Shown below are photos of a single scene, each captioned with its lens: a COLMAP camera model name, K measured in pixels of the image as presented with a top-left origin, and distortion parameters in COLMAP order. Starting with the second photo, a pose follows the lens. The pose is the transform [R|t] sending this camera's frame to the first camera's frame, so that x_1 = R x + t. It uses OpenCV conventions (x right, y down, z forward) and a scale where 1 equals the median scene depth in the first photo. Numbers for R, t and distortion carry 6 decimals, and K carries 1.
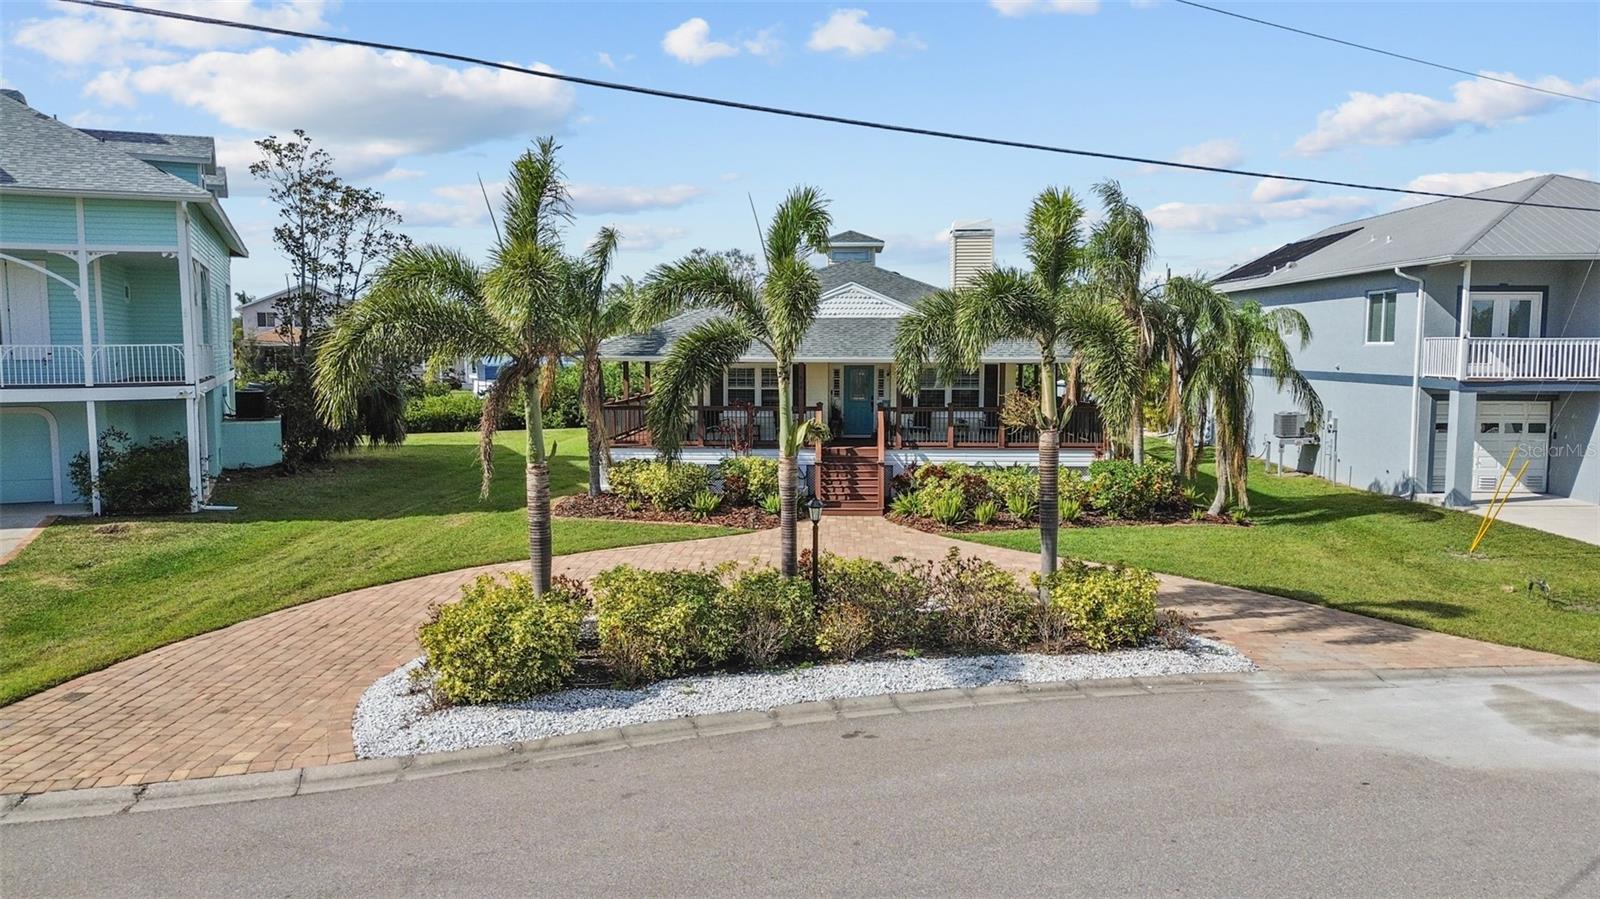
lens RADIAL K [[1152.6, 0, 800.9], [0, 1152.6, 443.0], [0, 0, 1]] dist [0.044545, -0.020953]
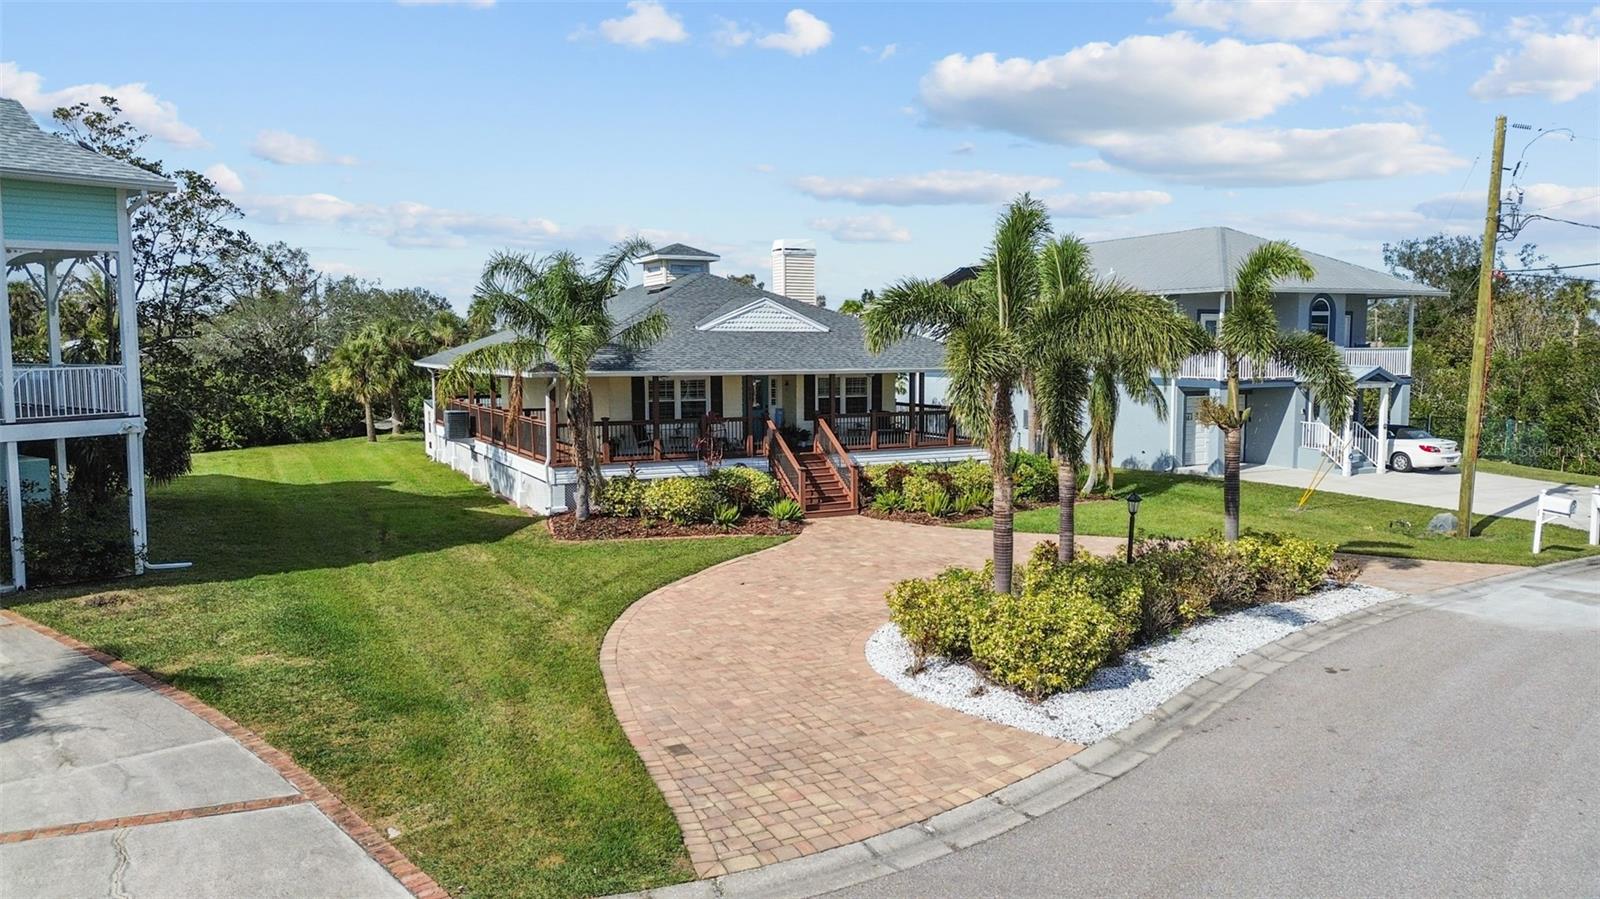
lens RADIAL K [[1152.6, 0, 802.4], [0, 1152.6, 450.4], [0, 0, 1]] dist [0.044545, -0.020953]
pose [[0.878666, -0.047781, 0.475040, -0.518092], [0.045320, 0.998834, 0.016639, -0.019283], [-0.475281, 0.006909, 0.879807, 0.067733]]
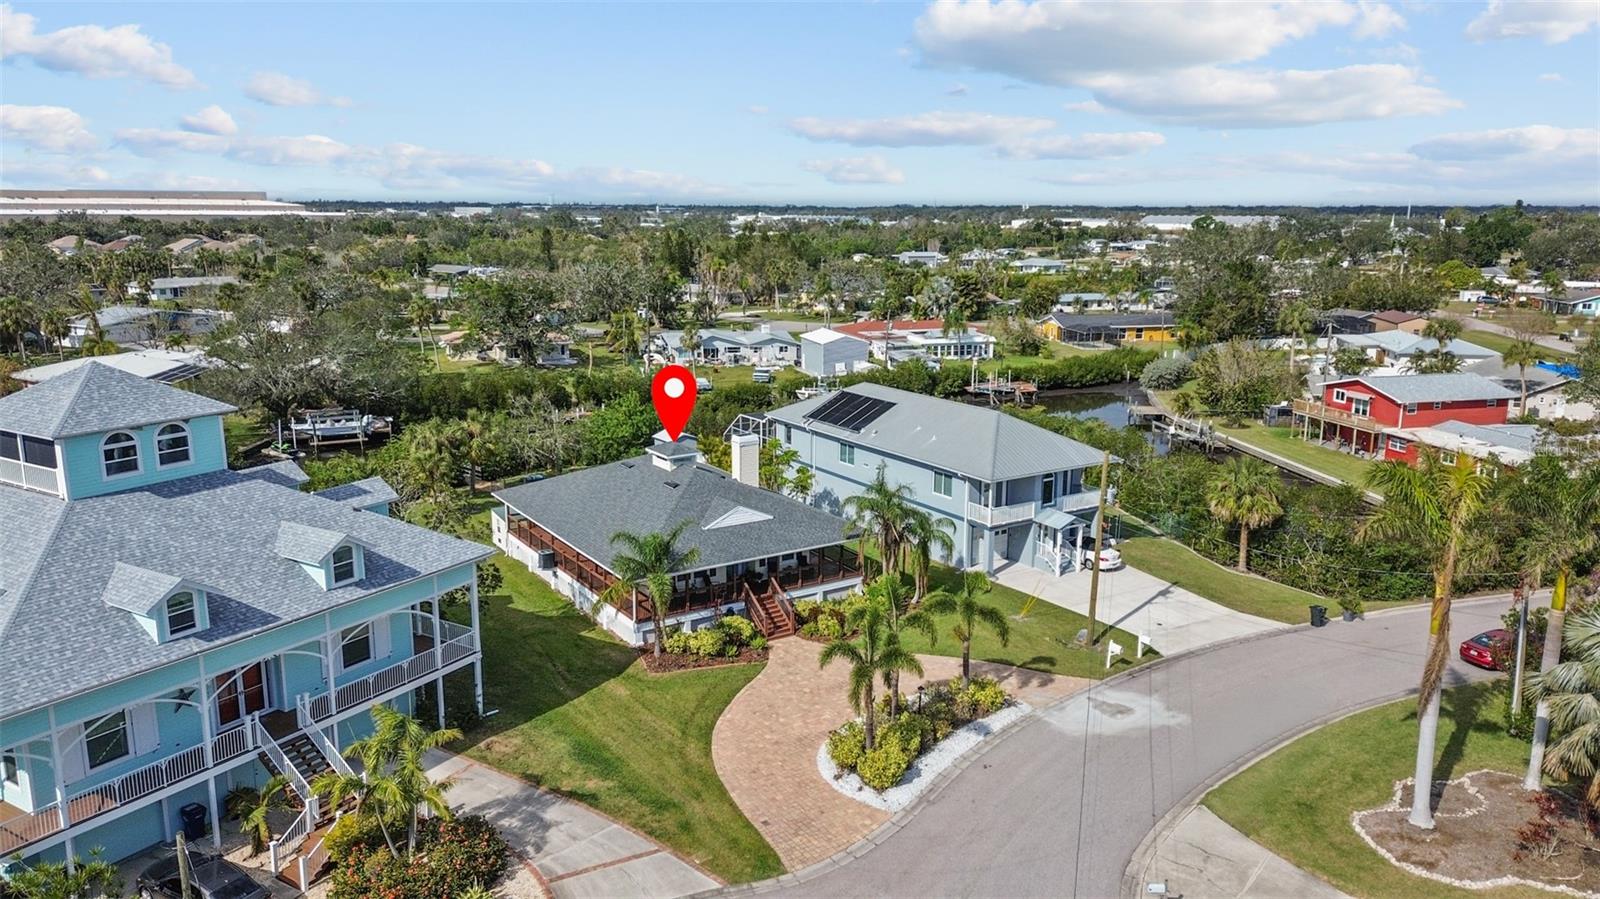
lens RADIAL K [[1152.6, 0, 799.7], [0, 1152.6, 450.3], [0, 0, 1]] dist [0.044545, -0.020953]
pose [[0.820265, -0.123090, 0.558582, -1.105190], [0.050903, 0.988405, 0.143055, -0.600711], [-0.569714, -0.088910, 0.817020, -0.720584]]
